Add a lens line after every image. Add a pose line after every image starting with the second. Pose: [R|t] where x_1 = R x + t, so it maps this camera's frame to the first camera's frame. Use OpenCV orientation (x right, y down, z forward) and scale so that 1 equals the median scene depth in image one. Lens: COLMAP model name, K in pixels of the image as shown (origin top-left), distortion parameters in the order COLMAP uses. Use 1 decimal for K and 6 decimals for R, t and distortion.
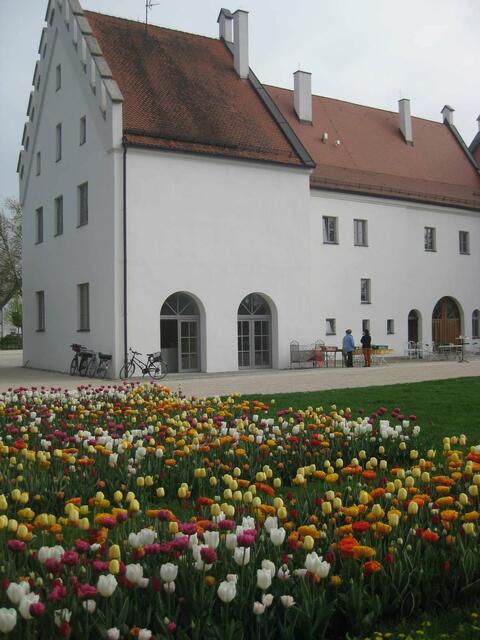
lens RADIAL K [[725.6, 0, 238.9], [0, 725.6, 319.8], [0, 0, 1]] dist [-0.146849, 0.000000]
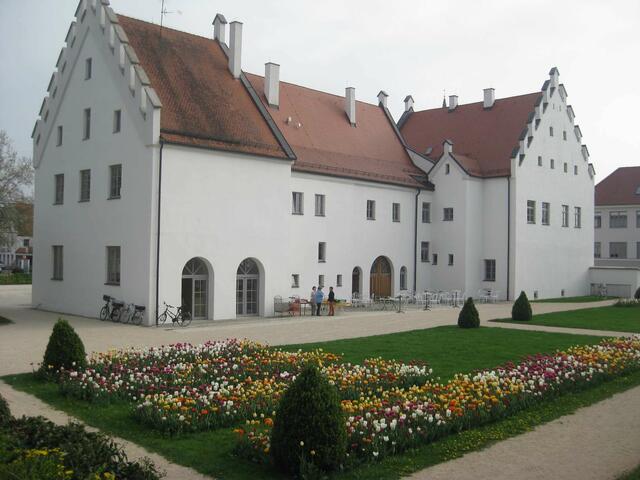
lens RADIAL K [[725.6, 0, 321.5], [0, 725.6, 240.0], [0, 0, 1]] dist [-0.146849, 0.000000]
pose [[0.968851, 0.035319, 0.245114, -0.158944], [-0.032780, 0.999358, -0.014431, -0.050645], [-0.245467, 0.005946, 0.969387, -0.256906]]
